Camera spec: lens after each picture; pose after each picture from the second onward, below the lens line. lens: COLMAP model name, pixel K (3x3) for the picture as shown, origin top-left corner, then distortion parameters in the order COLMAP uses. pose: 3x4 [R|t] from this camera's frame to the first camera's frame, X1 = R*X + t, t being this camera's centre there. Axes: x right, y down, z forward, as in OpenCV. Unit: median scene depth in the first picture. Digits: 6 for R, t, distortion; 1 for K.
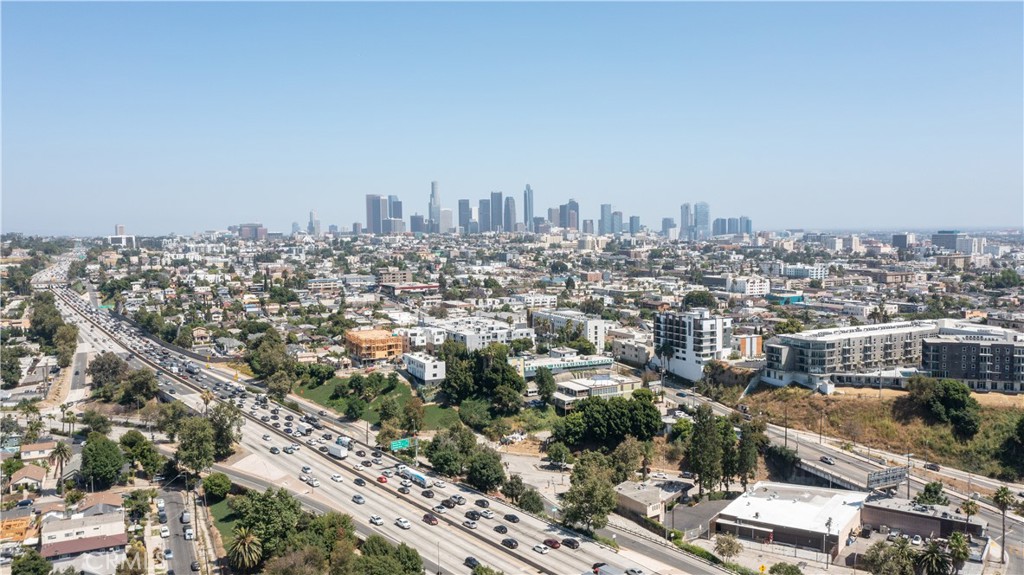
lens RADIAL K [[962.2, 0, 512.0], [0, 962.2, 287.5], [0, 0, 1]] dist [-0.005935, -0.004193]
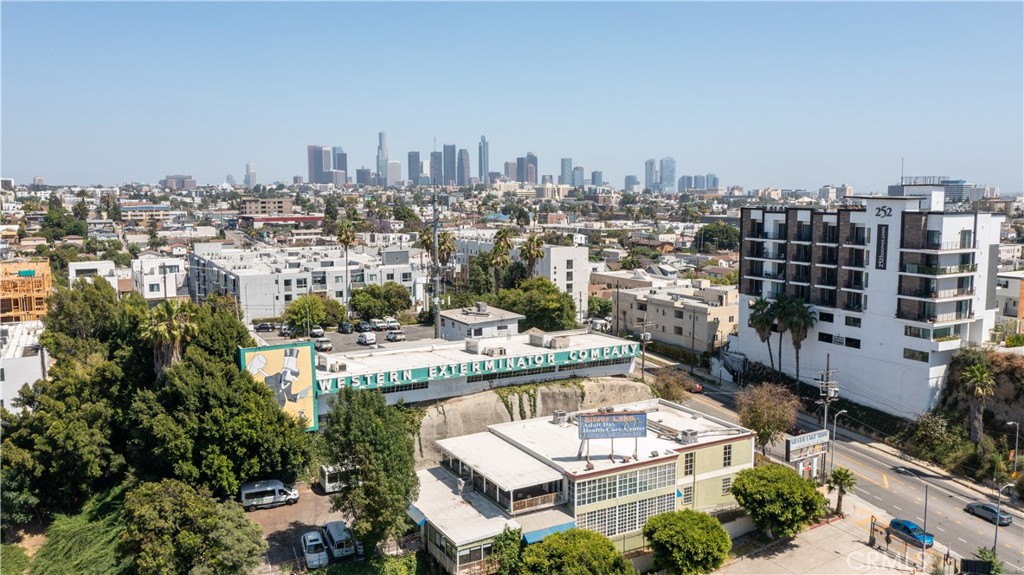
lens RADIAL K [[962.2, 0, 512.0], [0, 962.2, 287.5], [0, 0, 1]] dist [-0.005935, -0.004193]
pose [[0.999069, 0.002569, 0.043073, 0.041836], [-0.004184, 0.999289, 0.037463, 0.036067], [-0.042946, -0.037608, 0.998369, 0.559159]]
